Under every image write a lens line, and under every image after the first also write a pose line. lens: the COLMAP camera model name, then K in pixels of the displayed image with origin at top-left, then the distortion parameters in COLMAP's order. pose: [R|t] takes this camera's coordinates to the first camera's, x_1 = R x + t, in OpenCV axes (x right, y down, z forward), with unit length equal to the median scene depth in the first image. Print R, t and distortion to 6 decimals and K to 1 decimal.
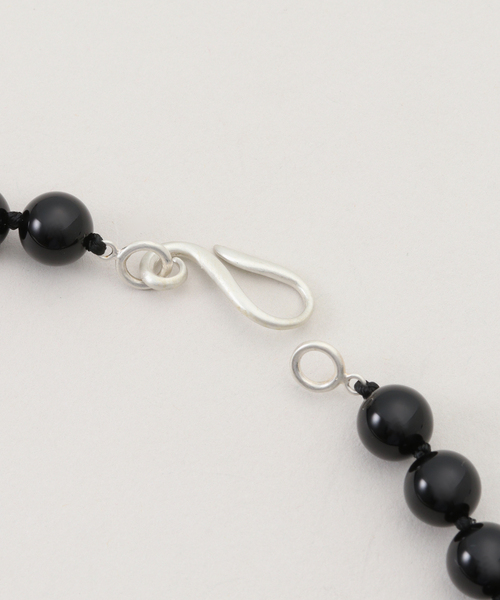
lens RADIAL K [[1719.3, 0, 249.8], [0, 1719.3, 300.0], [0, 0, 1]] dist [-0.182831, 0.000000]
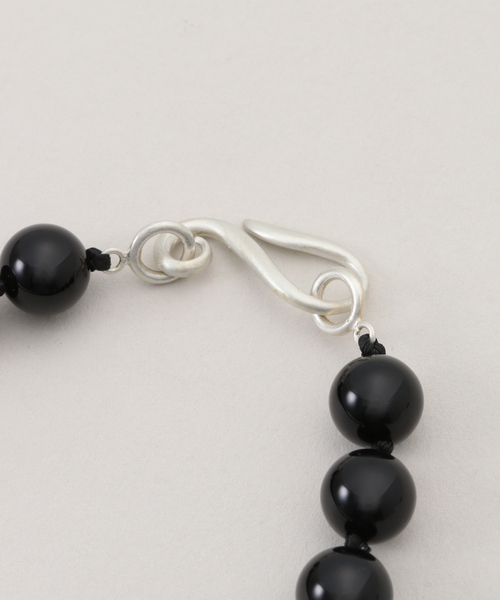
lens RADIAL K [[1719.3, 0, 250.2], [0, 1719.3, 300.0], [0, 0, 1]] dist [-0.182831, 0.000000]
pose [[0.997834, -0.065744, -0.002420, -0.017761], [0.065786, 0.997443, 0.027920, -0.015905], [0.000578, -0.028019, 0.999607, 0.176762]]
